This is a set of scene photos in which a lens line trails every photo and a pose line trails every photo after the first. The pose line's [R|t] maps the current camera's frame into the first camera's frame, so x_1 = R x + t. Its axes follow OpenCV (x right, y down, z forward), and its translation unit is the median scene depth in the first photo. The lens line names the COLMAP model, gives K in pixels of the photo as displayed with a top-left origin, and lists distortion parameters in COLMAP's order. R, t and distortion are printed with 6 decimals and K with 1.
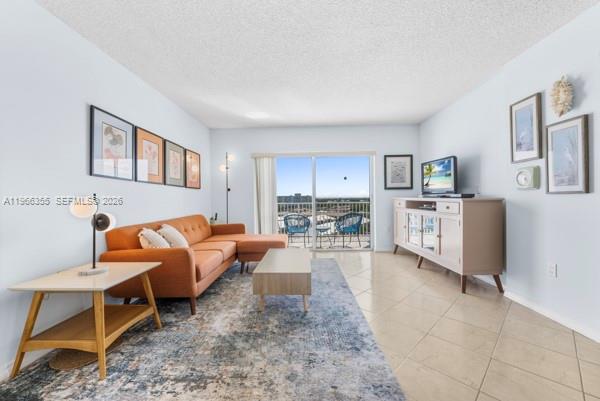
lens RADIAL K [[238.5, 0, 297.7], [0, 238.5, 199.2], [0, 0, 1]] dist [0.000426, -0.000190]
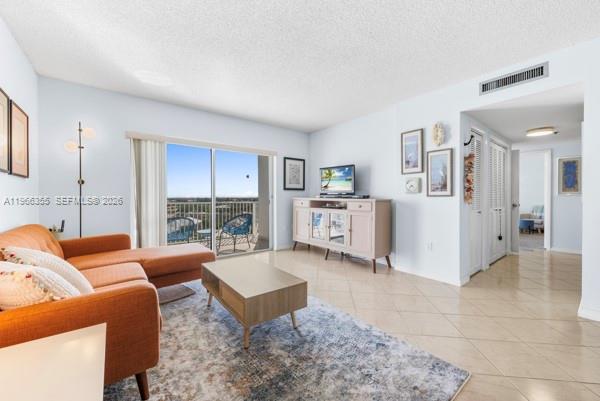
lens RADIAL K [[238.5, 0, 296.9], [0, 238.5, 199.5], [0, 0, 1]] dist [0.000426, -0.000190]
pose [[0.774223, 0.006943, 0.632875, -0.405467], [-0.007365, 0.999971, -0.001959, 0.004568], [-0.632870, -0.003145, 0.774252, 0.255978]]
